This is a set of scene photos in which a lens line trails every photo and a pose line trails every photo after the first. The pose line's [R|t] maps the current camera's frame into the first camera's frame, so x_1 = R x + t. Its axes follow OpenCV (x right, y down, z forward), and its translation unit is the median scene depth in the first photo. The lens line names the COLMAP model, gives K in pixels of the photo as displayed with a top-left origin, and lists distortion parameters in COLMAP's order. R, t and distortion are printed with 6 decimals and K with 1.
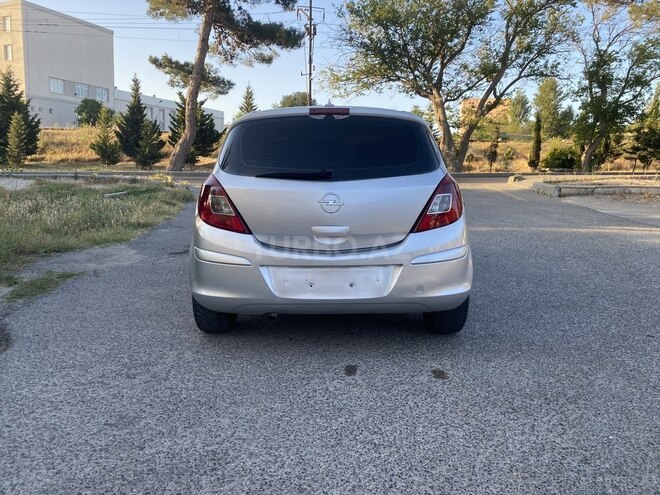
lens RADIAL K [[507.7, 0, 327.3], [0, 507.7, 247.0], [0, 0, 1]] dist [0.008453, -0.003495]
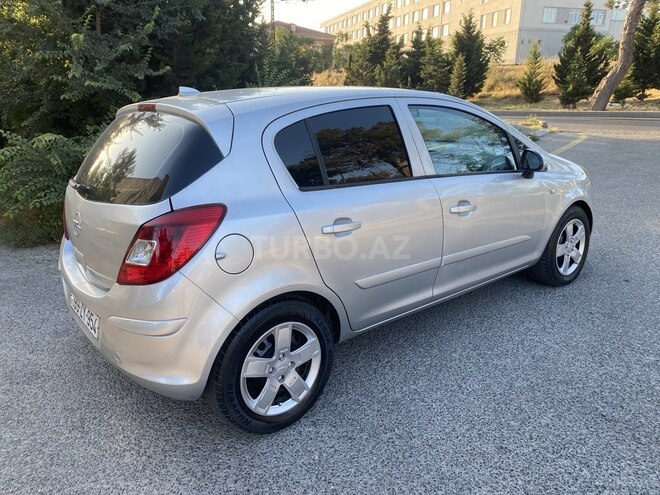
lens RADIAL K [[507.7, 0, 327.1], [0, 507.7, 244.7], [0, 0, 1]] dist [0.008453, -0.003495]
pose [[0.611420, 0.208609, -0.763313, 0.115607], [-0.107446, 0.977578, 0.181100, -0.026041], [0.783977, -0.028714, 0.620125, 0.069109]]
